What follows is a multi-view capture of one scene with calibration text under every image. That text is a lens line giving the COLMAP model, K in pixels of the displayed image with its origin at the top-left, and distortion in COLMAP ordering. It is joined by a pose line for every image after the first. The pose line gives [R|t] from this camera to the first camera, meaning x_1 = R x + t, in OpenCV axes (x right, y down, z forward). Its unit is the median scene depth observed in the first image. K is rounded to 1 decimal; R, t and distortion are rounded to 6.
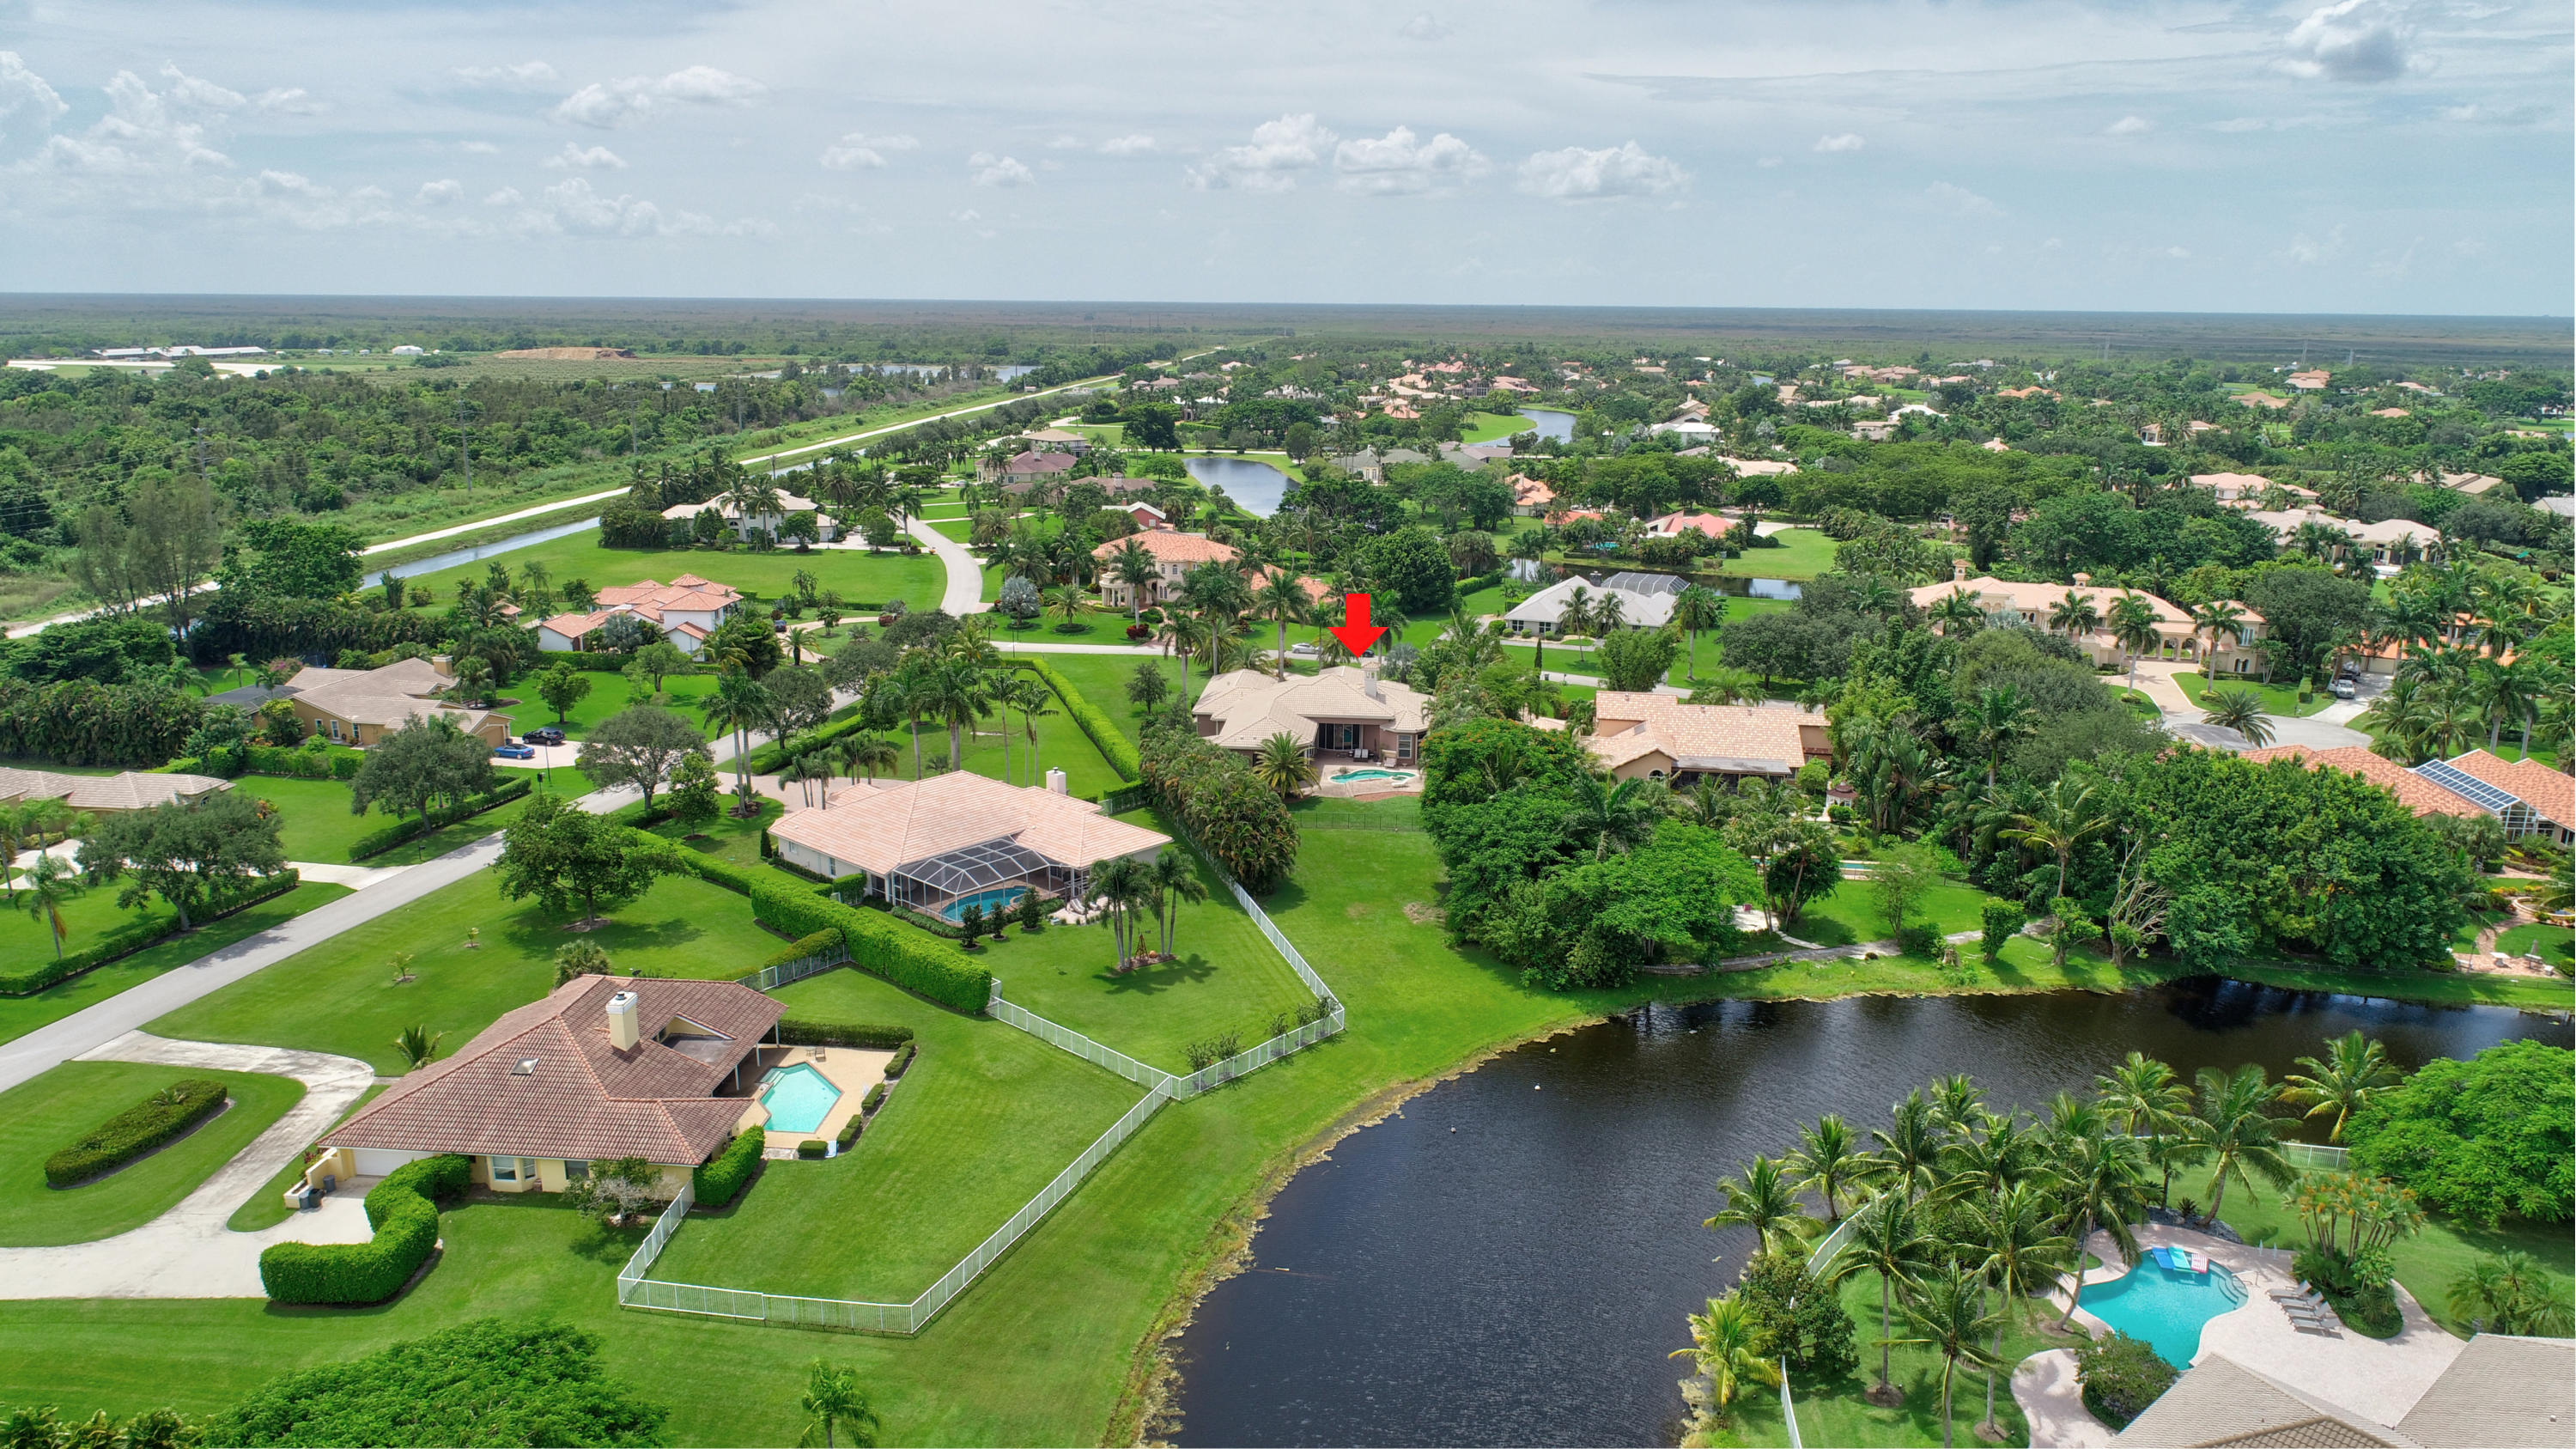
lens RADIAL K [[1706.6, 0, 1288.0], [0, 1706.6, 724.5], [0, 0, 1]] dist [0.007928, 0.001512]
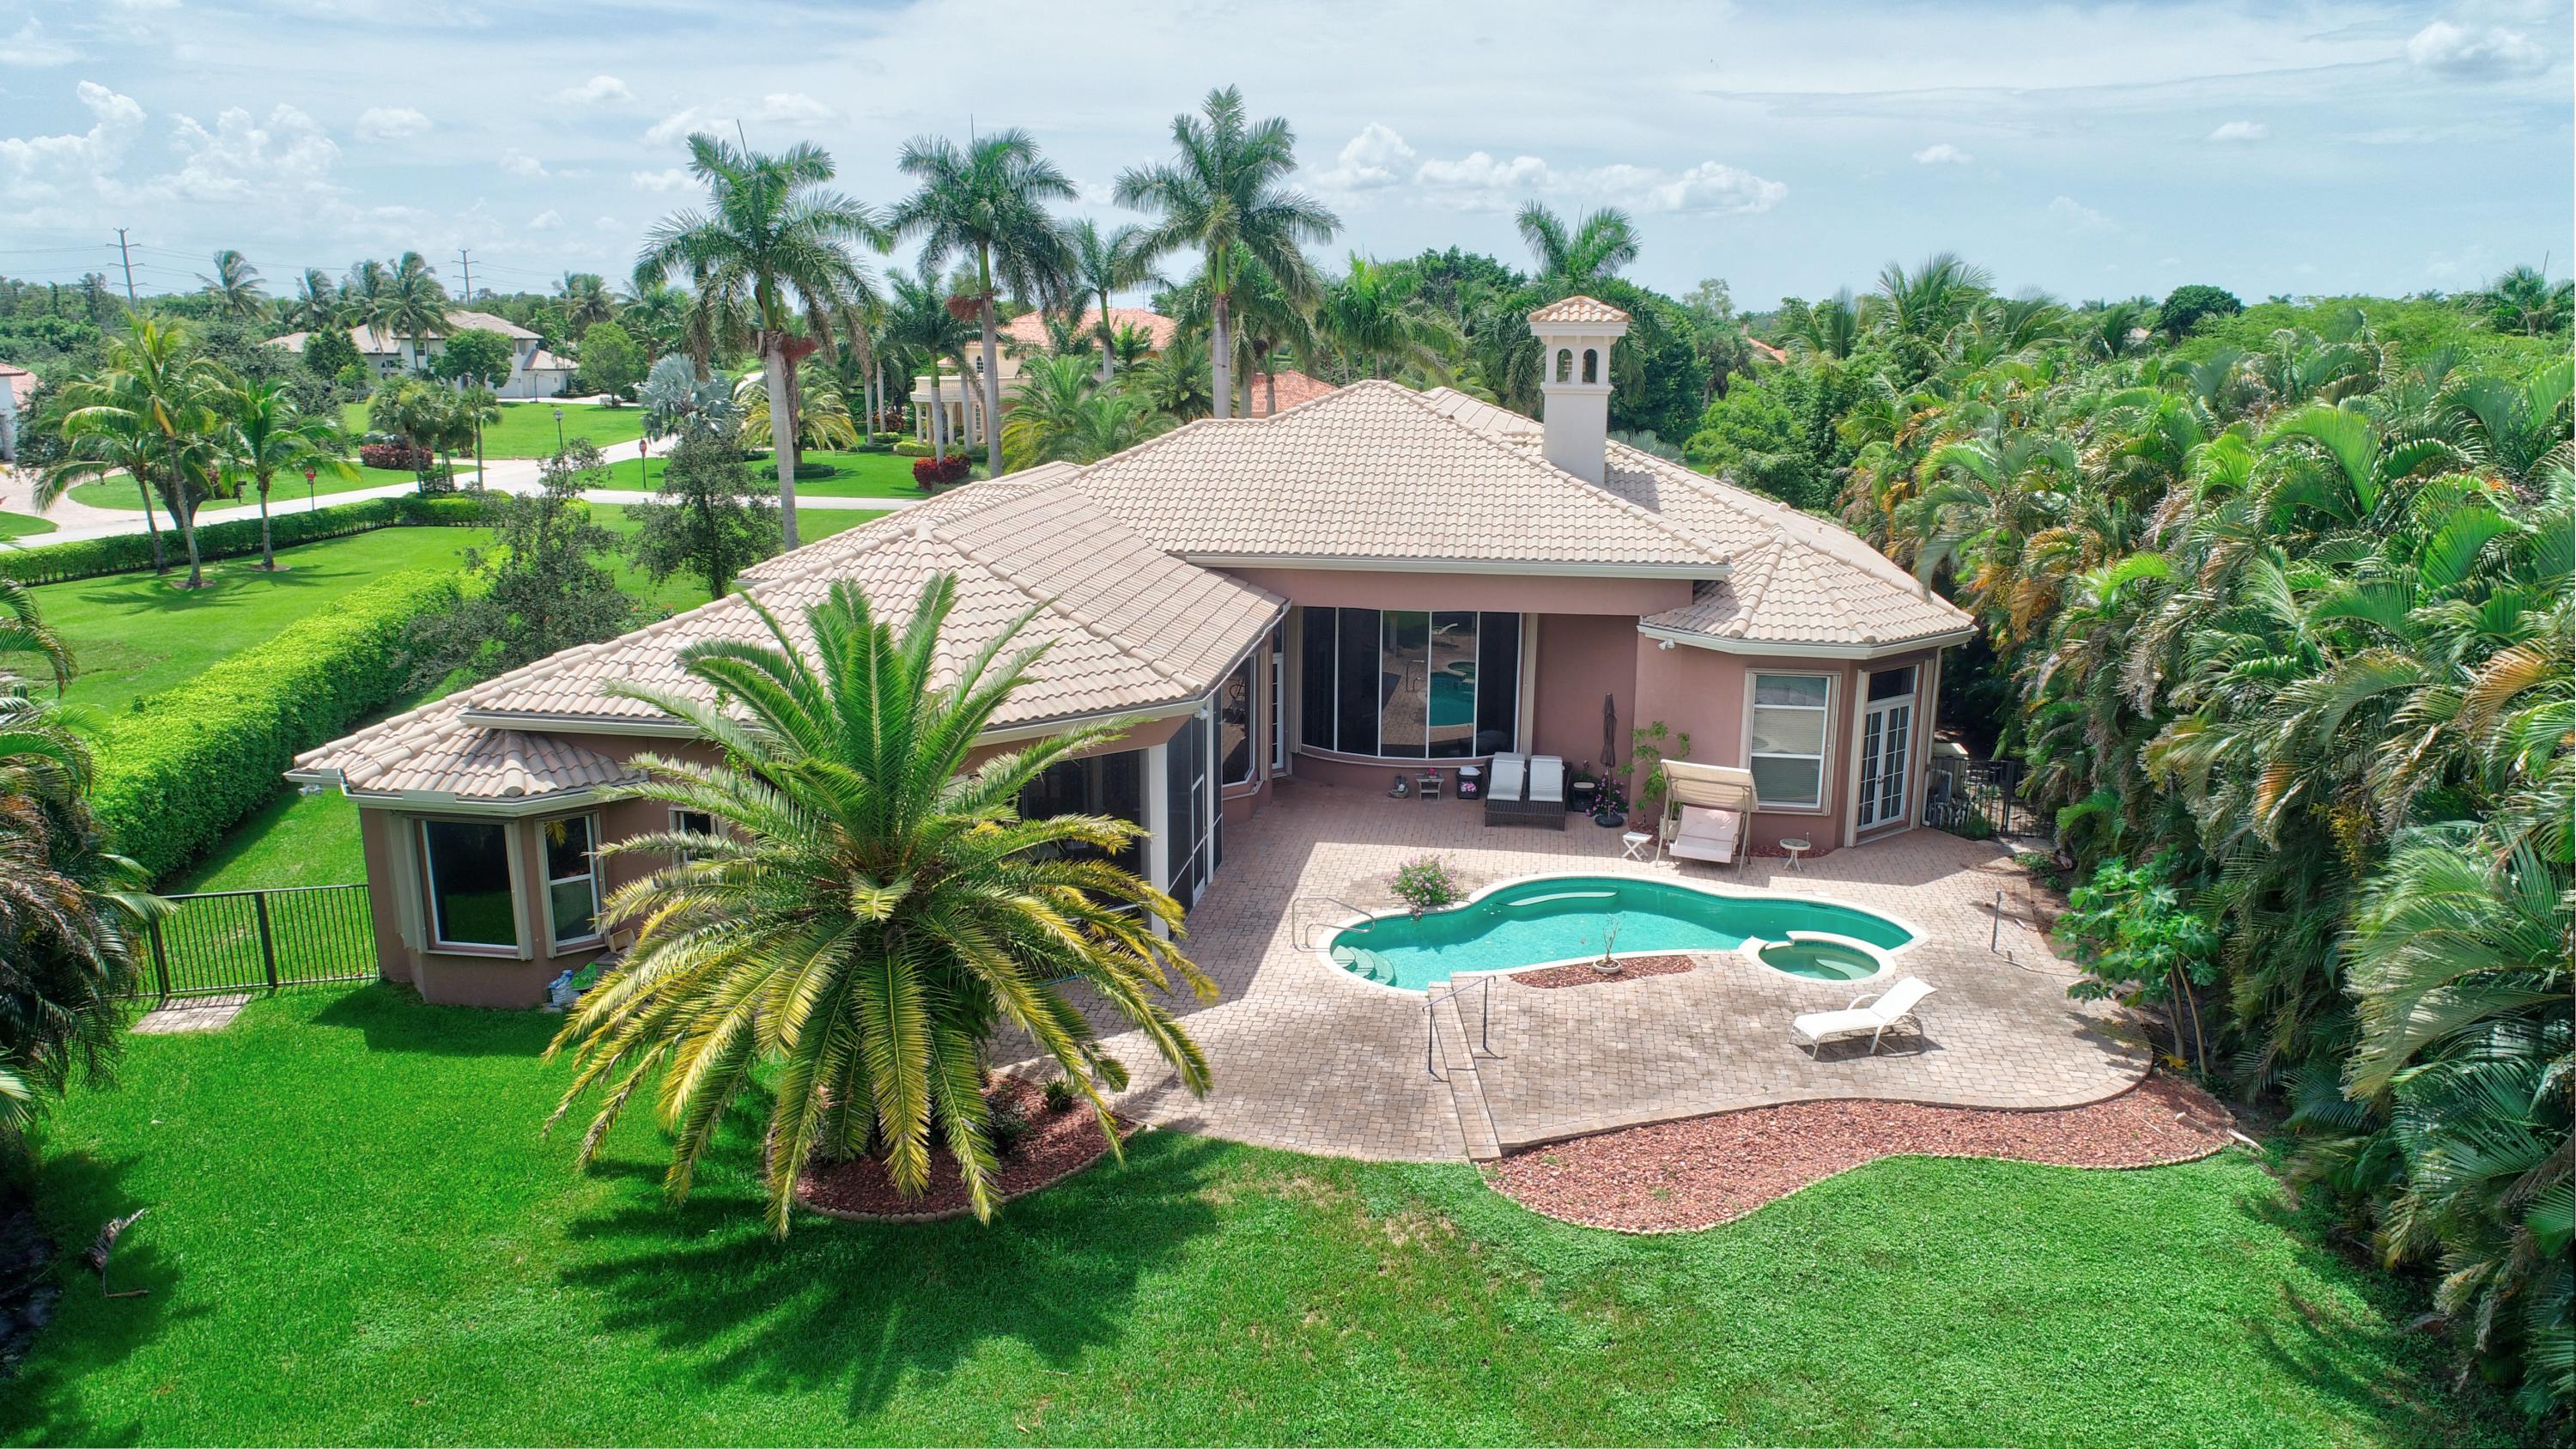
lens RADIAL K [[1721.6, 0, 1288.0], [0, 1721.6, 724.5], [0, 0, 1]] dist [-0.006279, 0.000937]
pose [[0.998097, 0.010850, -0.060693, 0.036024], [-0.011607, 0.999859, -0.012128, 0.017000], [0.060553, 0.012809, 0.998083, 1.018864]]
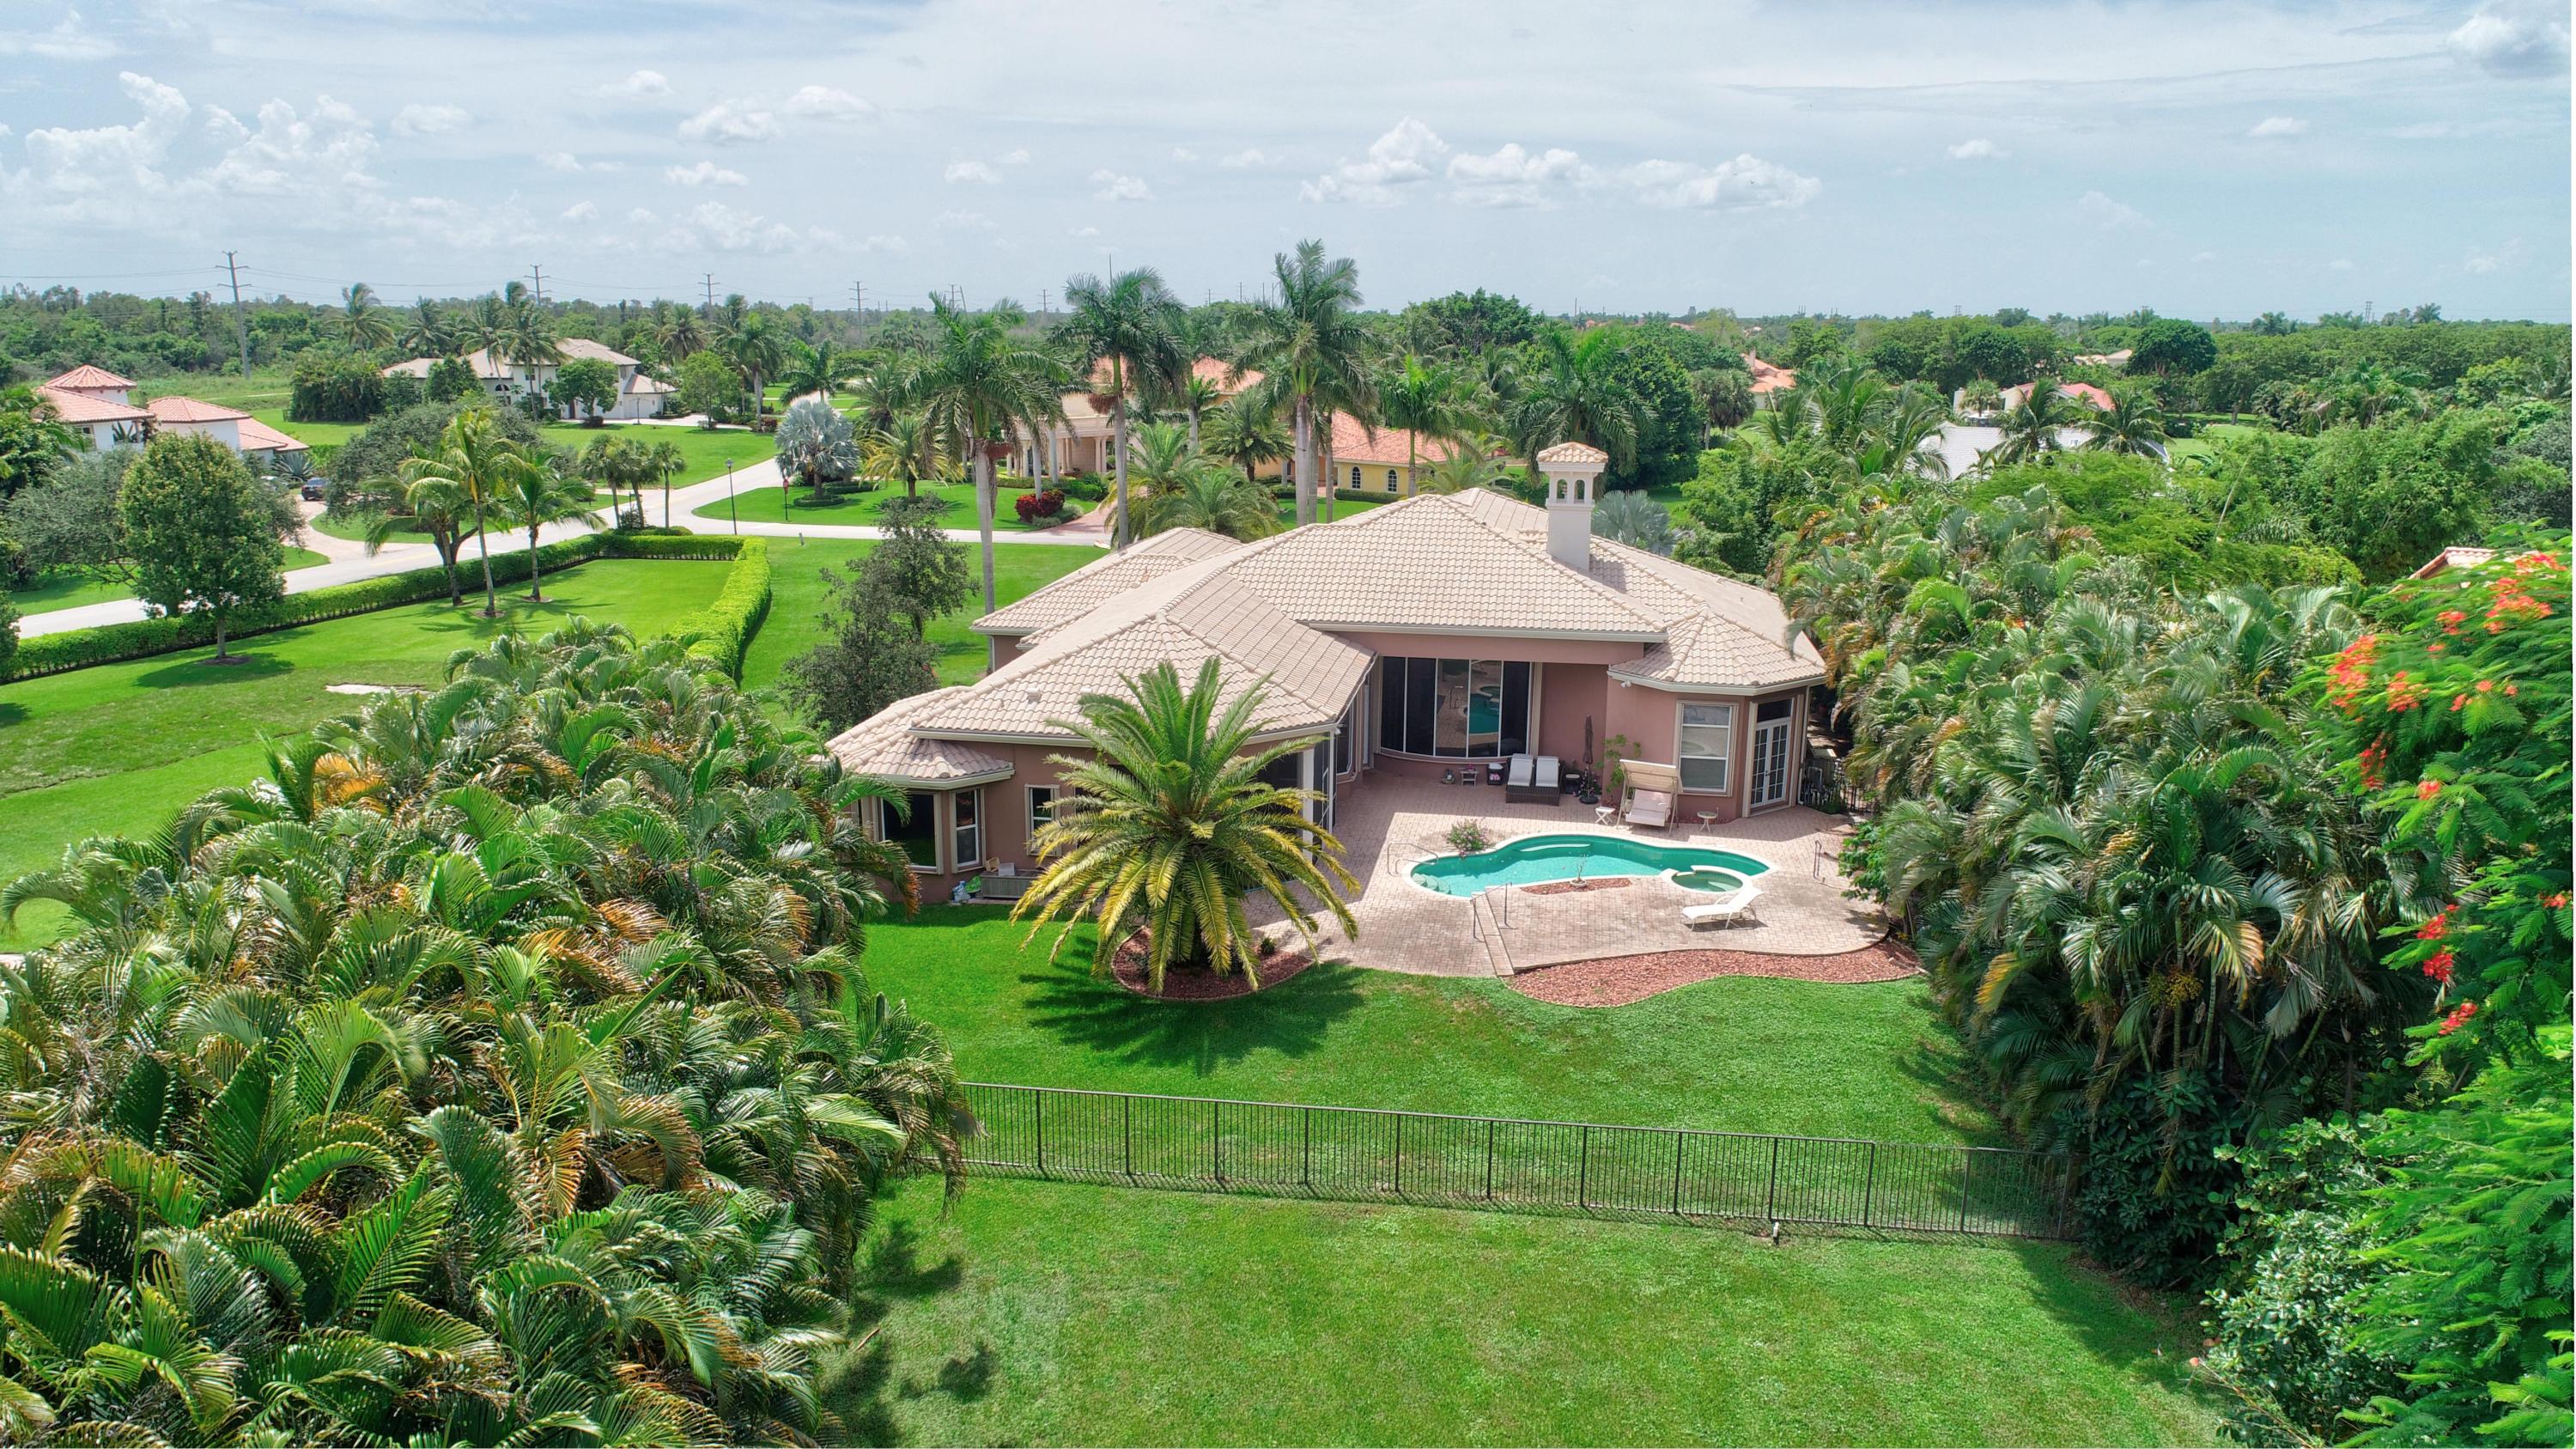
lens RADIAL K [[1721.6, 0, 1288.0], [0, 1721.6, 724.5], [0, 0, 1]] dist [-0.006279, 0.000937]
pose [[0.997212, 0.016401, -0.072791, 0.029854], [-0.017082, 0.999816, -0.008747, 0.015530], [0.072634, 0.009966, 0.997309, 0.904821]]
